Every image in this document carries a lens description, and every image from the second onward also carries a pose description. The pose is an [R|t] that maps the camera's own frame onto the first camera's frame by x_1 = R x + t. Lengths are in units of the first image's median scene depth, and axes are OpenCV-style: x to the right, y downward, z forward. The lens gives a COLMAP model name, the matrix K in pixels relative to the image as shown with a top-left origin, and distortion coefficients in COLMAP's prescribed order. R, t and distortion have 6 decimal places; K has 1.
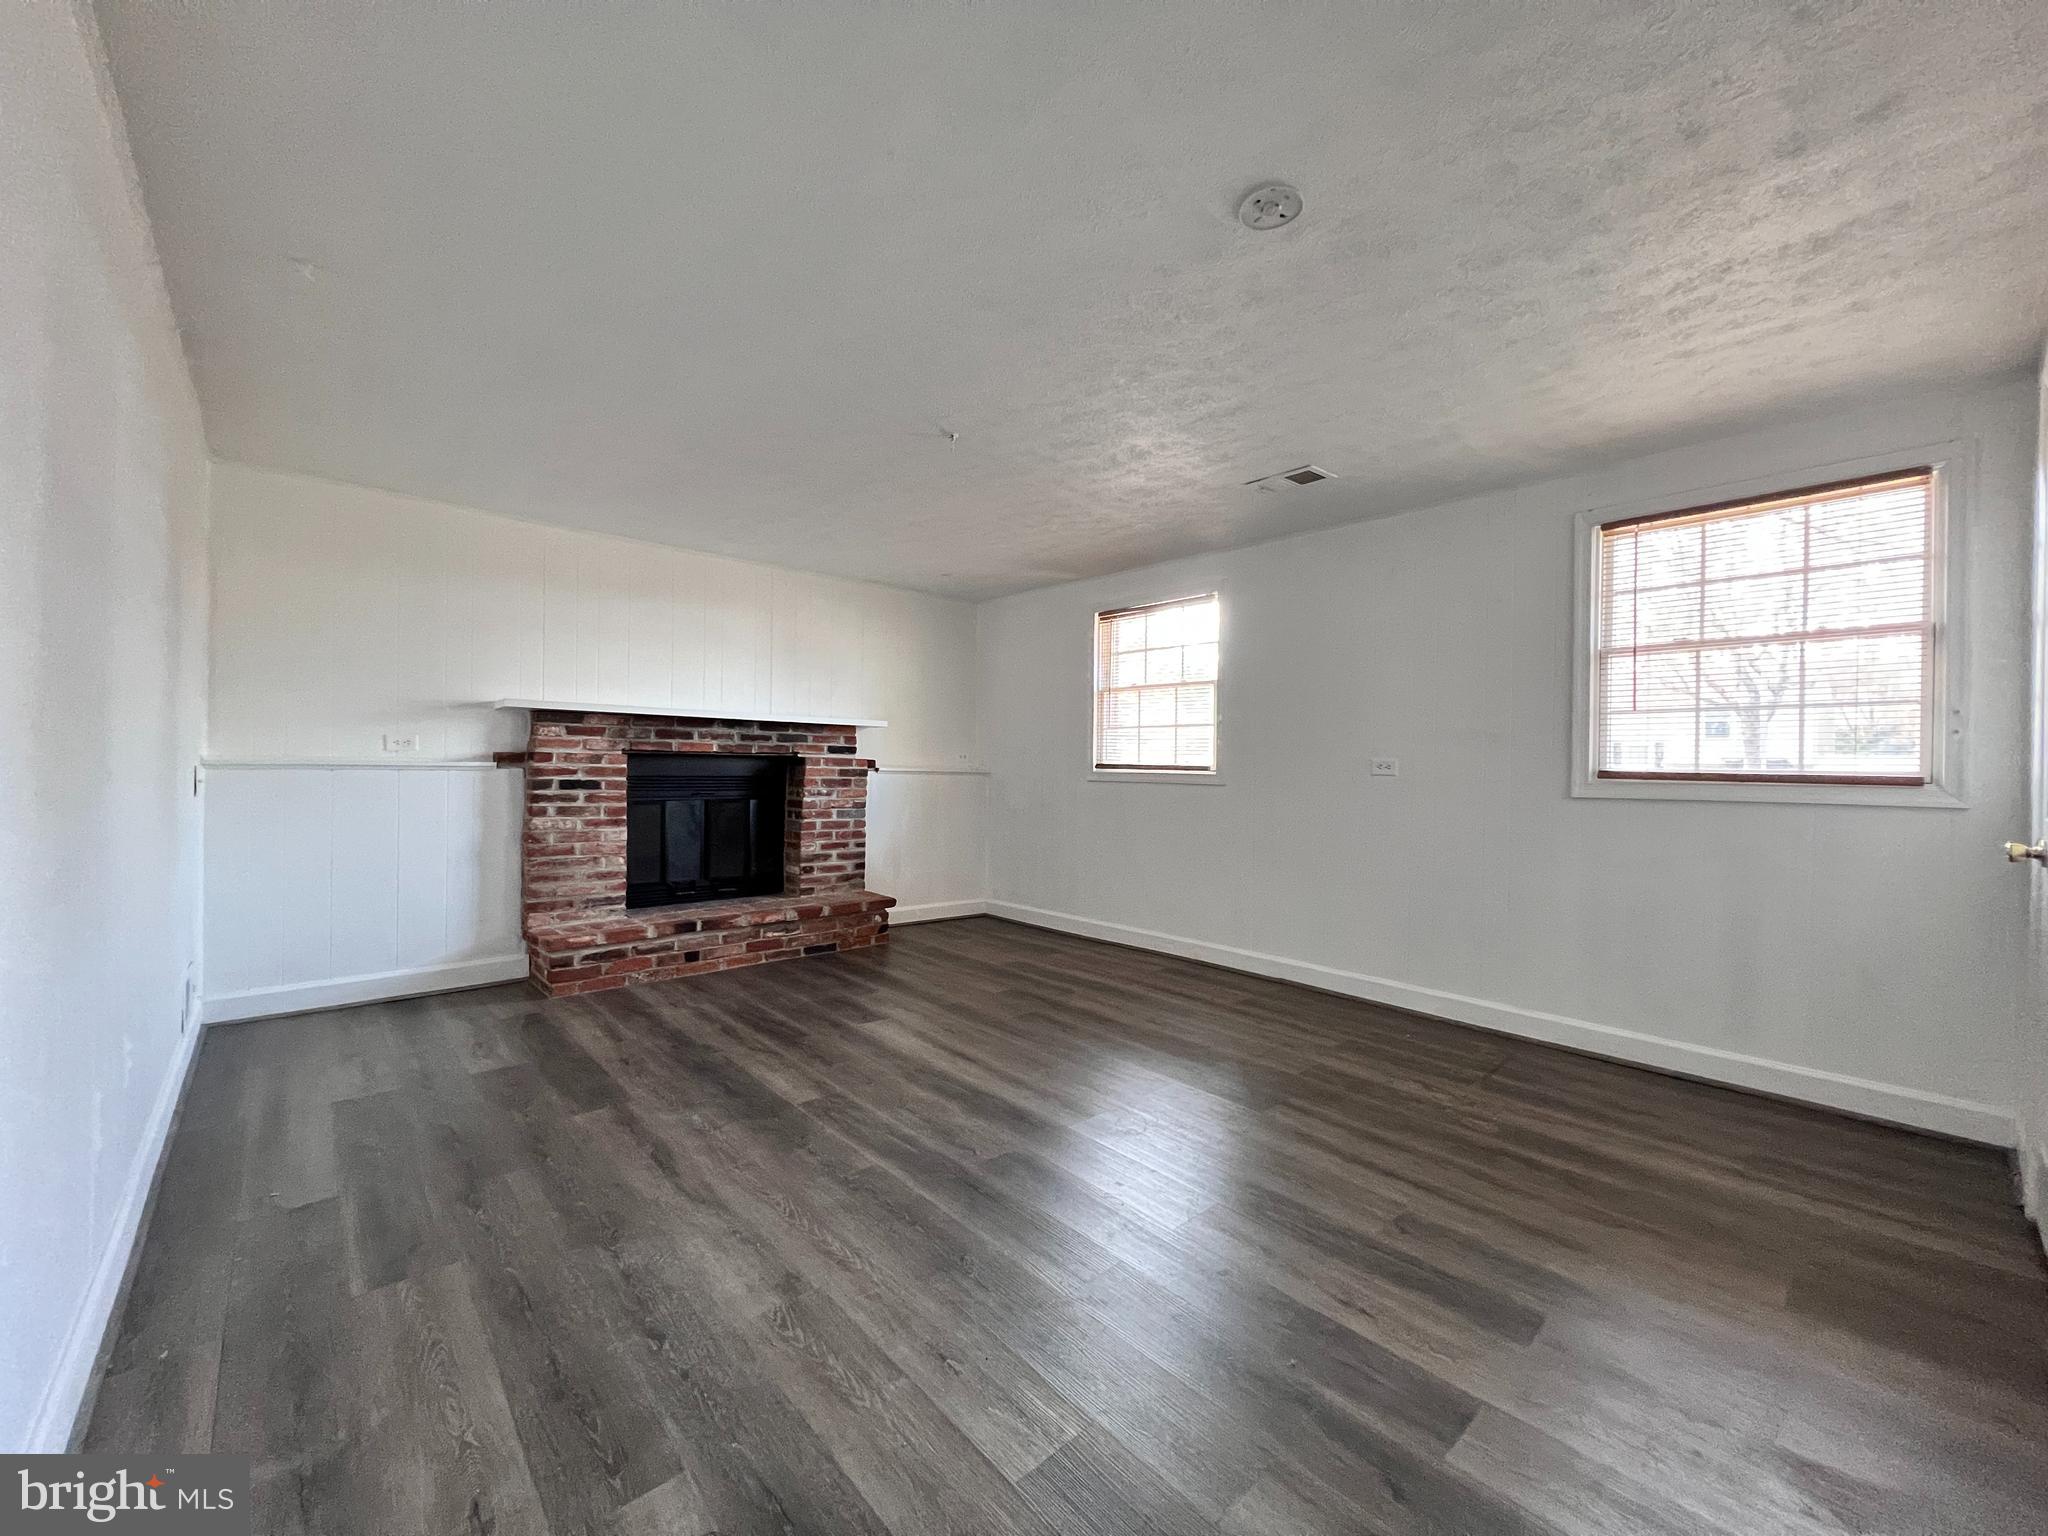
lens RADIAL K [[815.7, 0, 1024.0], [0, 815.7, 768.0], [0, 0, 1]] dist [-0.002769, 0.000070]
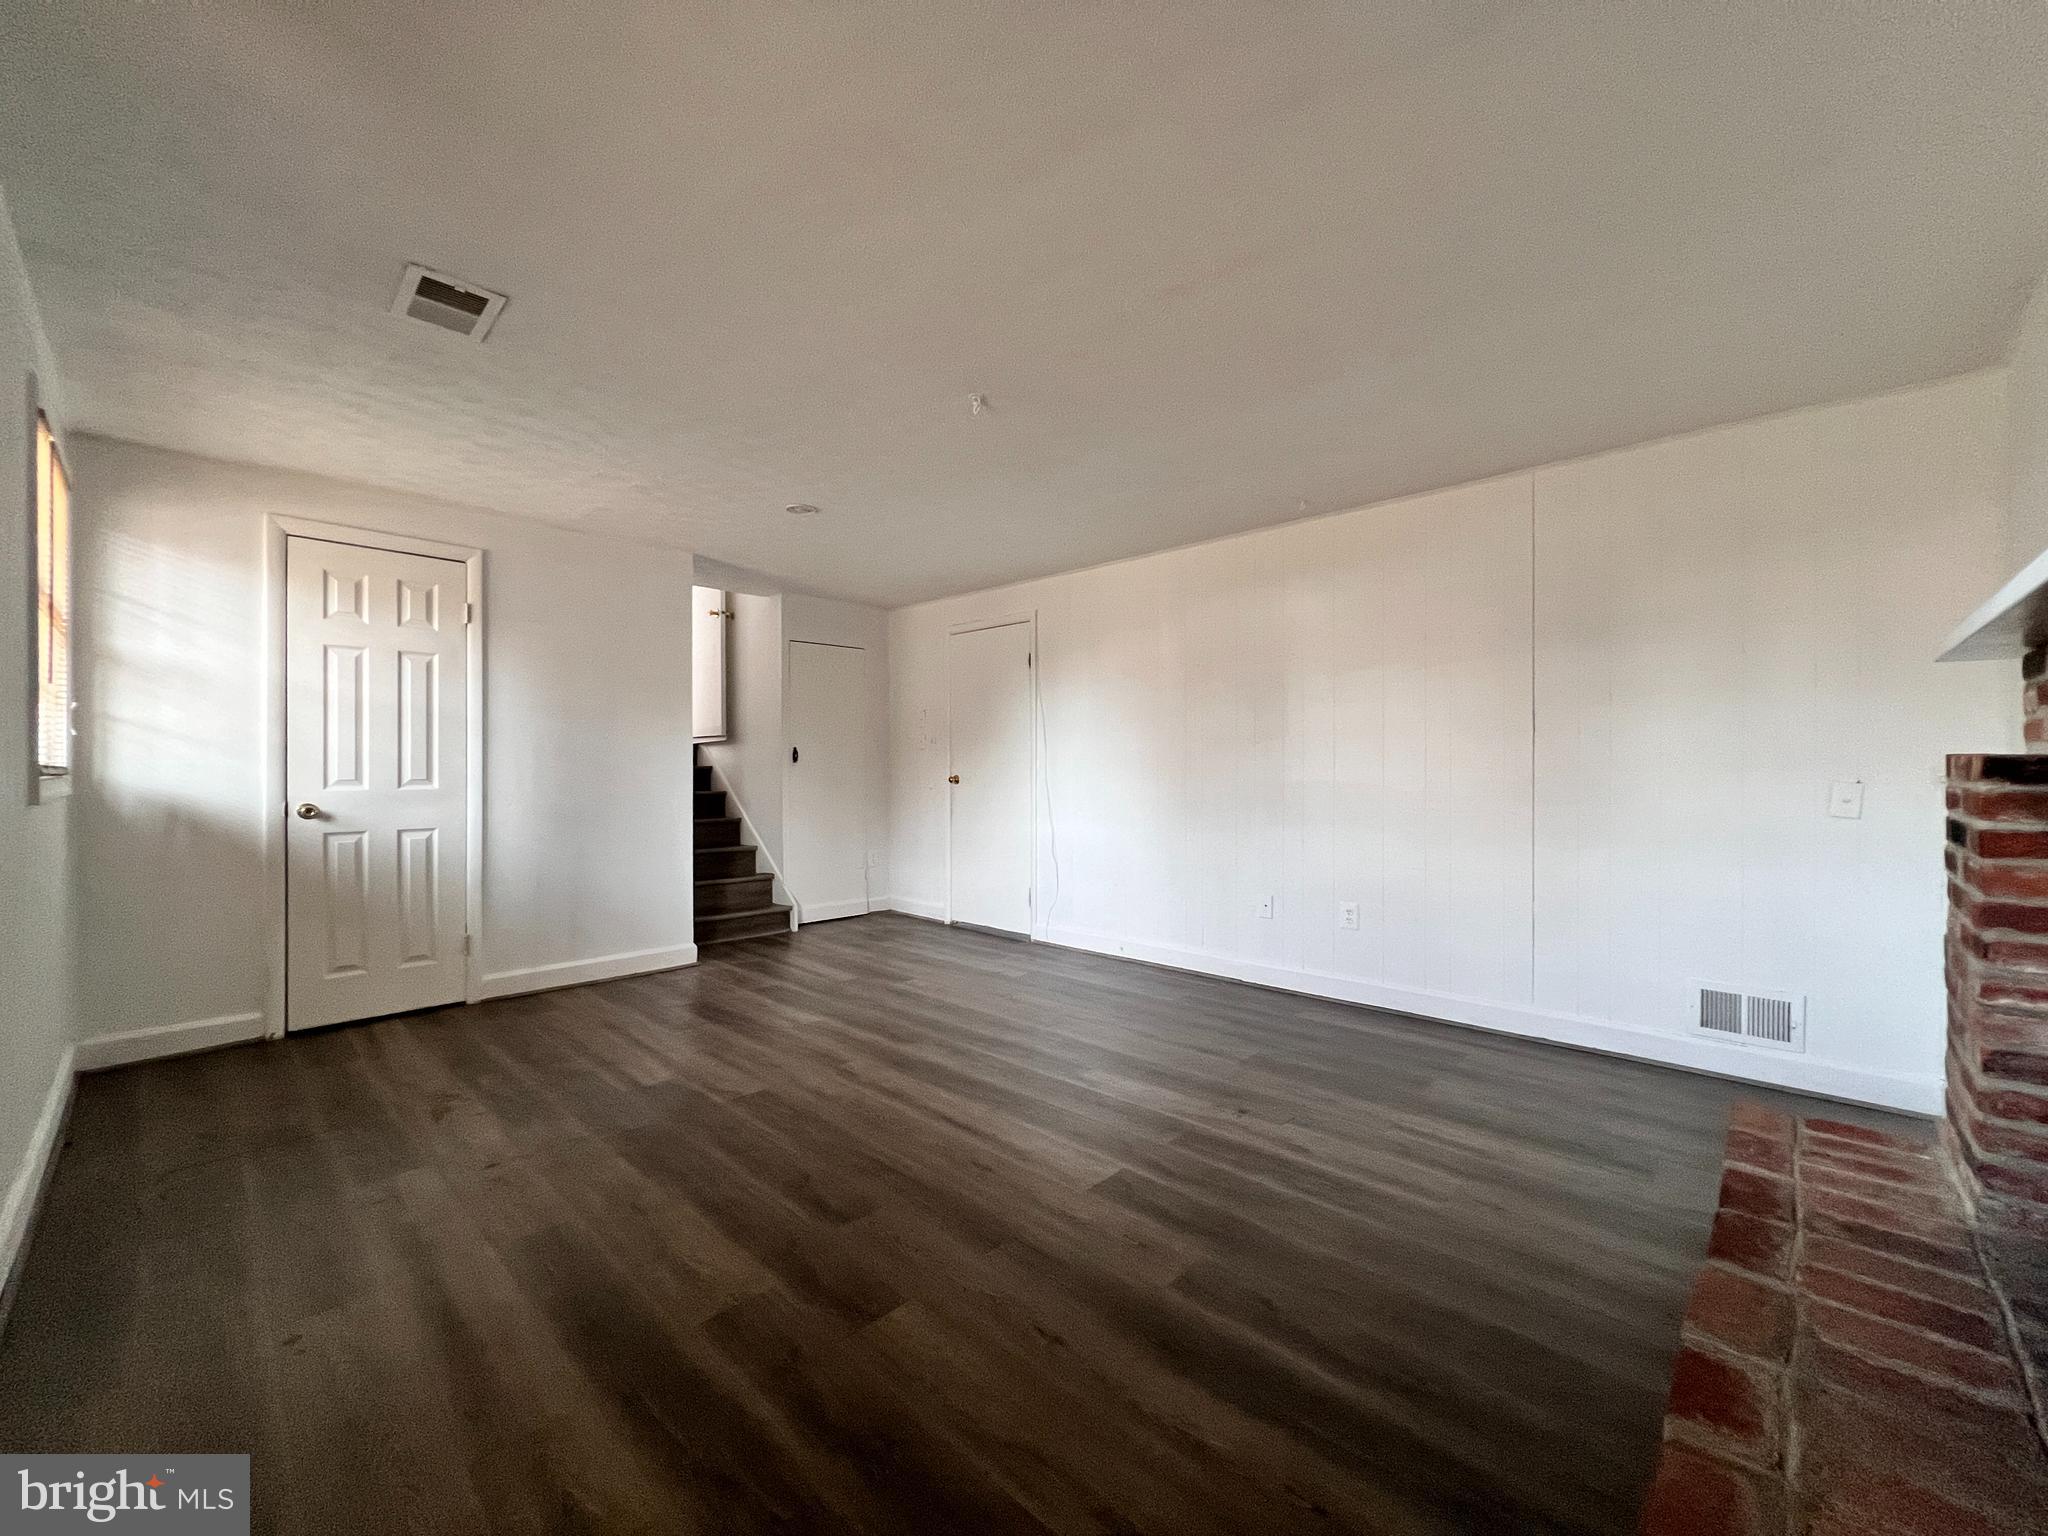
lens RADIAL K [[815.7, 0, 1024.0], [0, 815.7, 768.0], [0, 0, 1]] dist [-0.002769, 0.000070]
pose [[-0.997195, -0.014032, -0.073522, -0.057233], [-0.014421, 0.999885, 0.004766, -0.007139], [0.073447, 0.005812, -0.997282, 1.333229]]
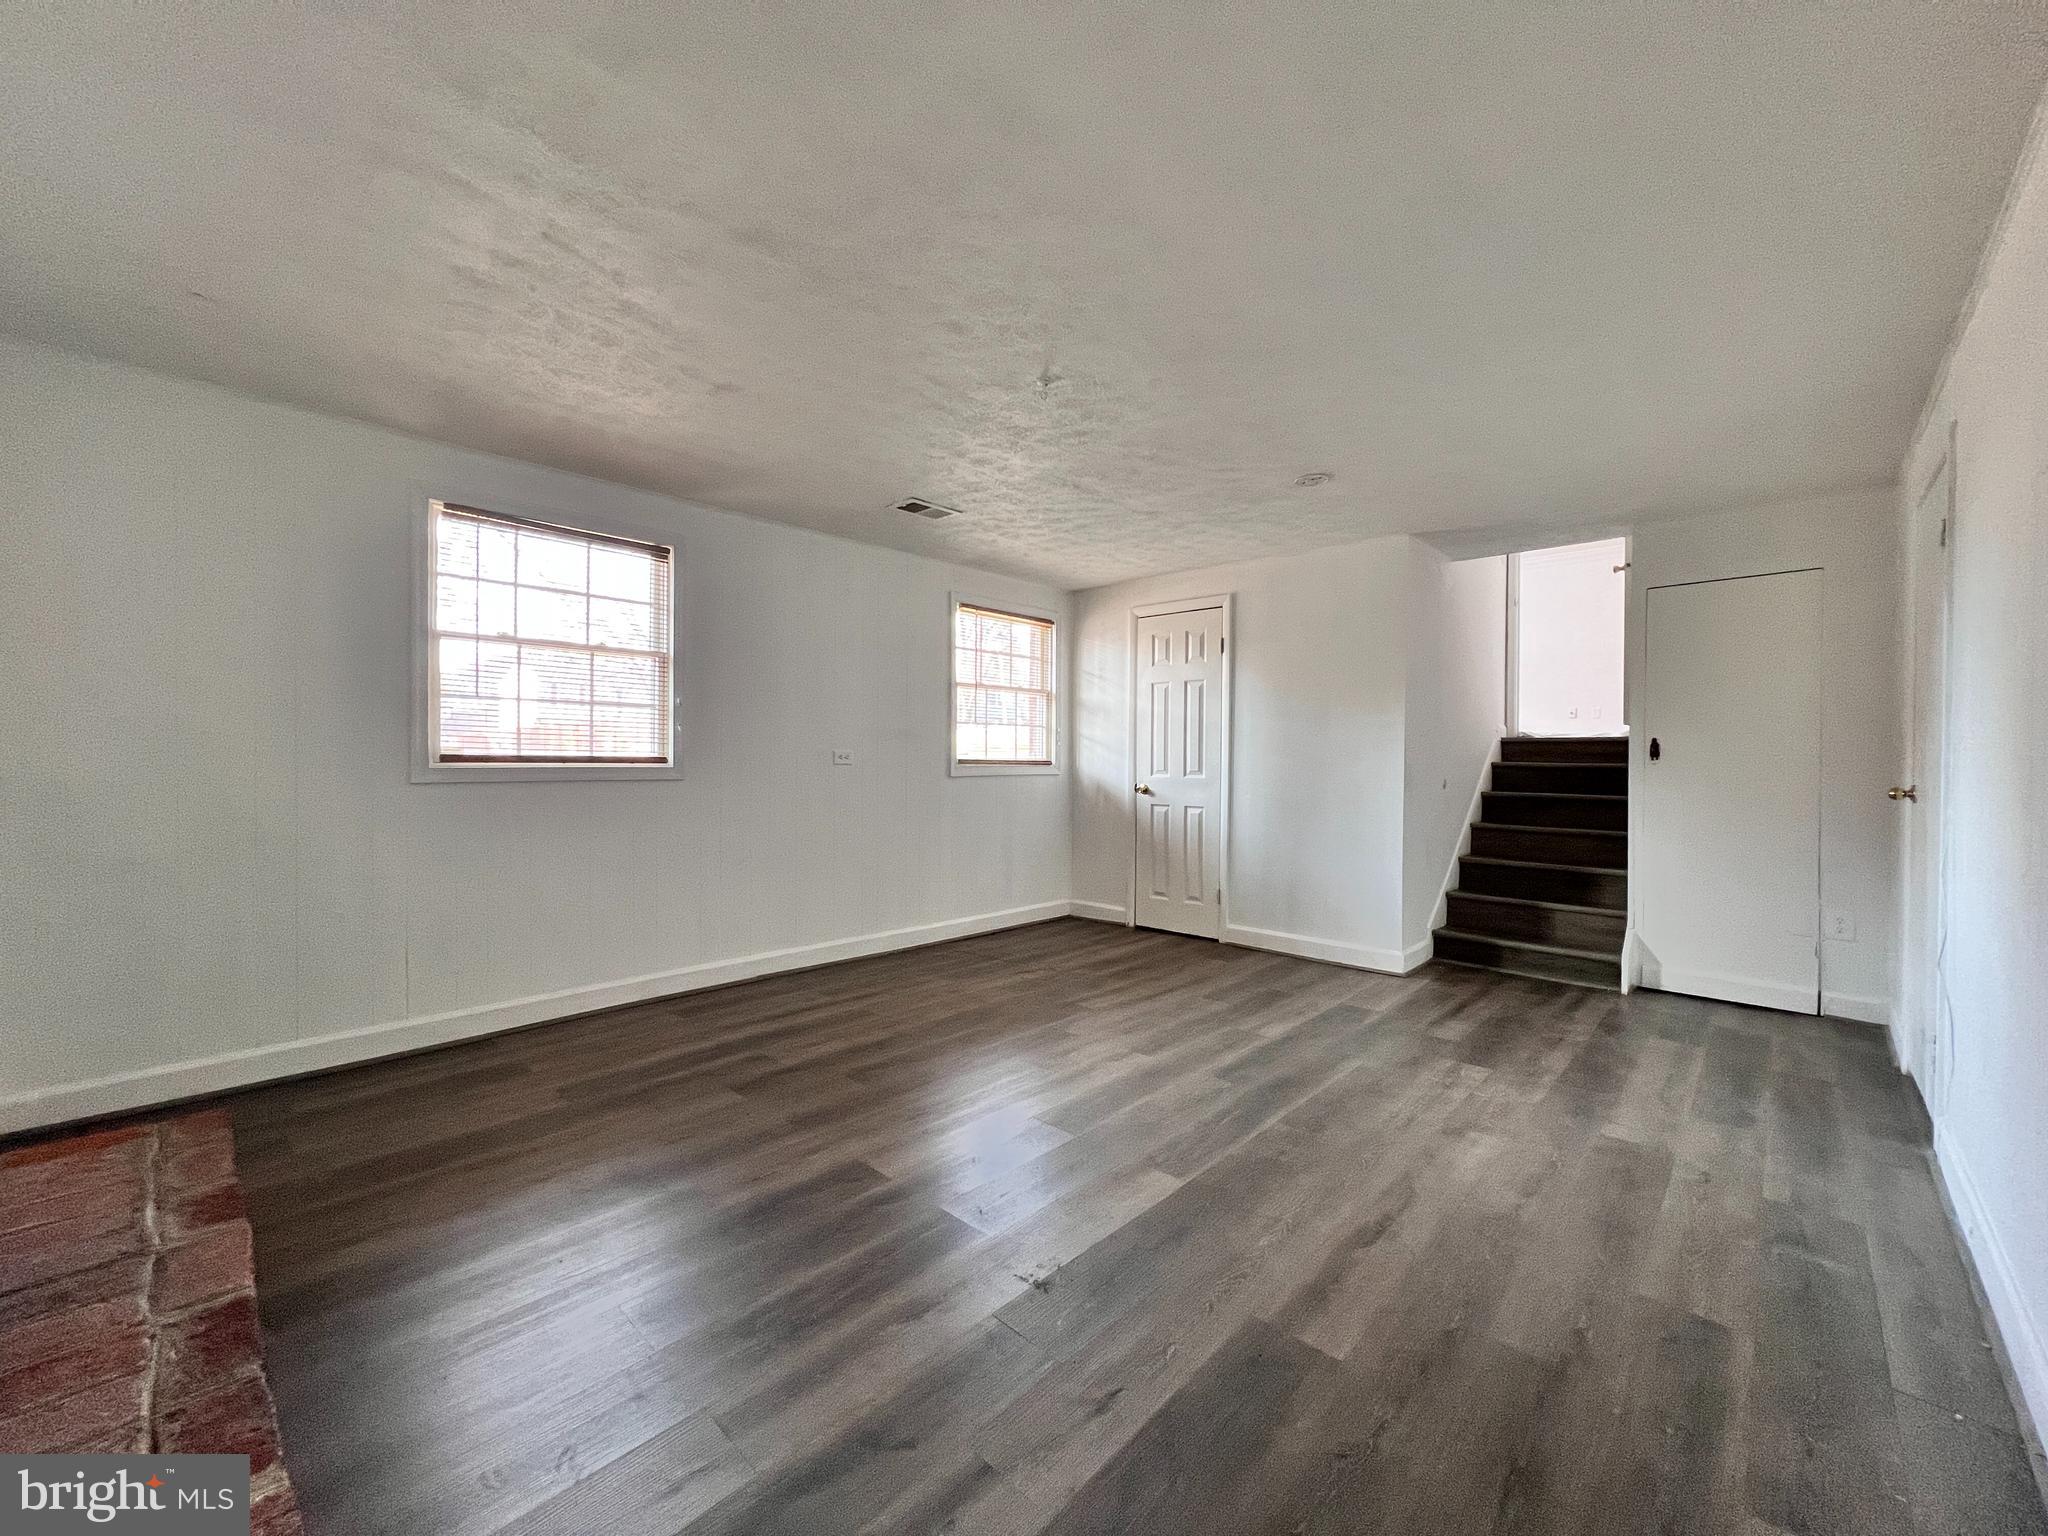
lens RADIAL K [[815.7, 0, 1024.0], [0, 815.7, 768.0], [0, 0, 1]] dist [-0.002769, 0.000070]
pose [[-0.083612, -0.026228, 0.996153, -0.672512], [-0.005143, 0.999652, 0.025888, -0.015872], [-0.996485, -0.002958, -0.083717, 0.770145]]
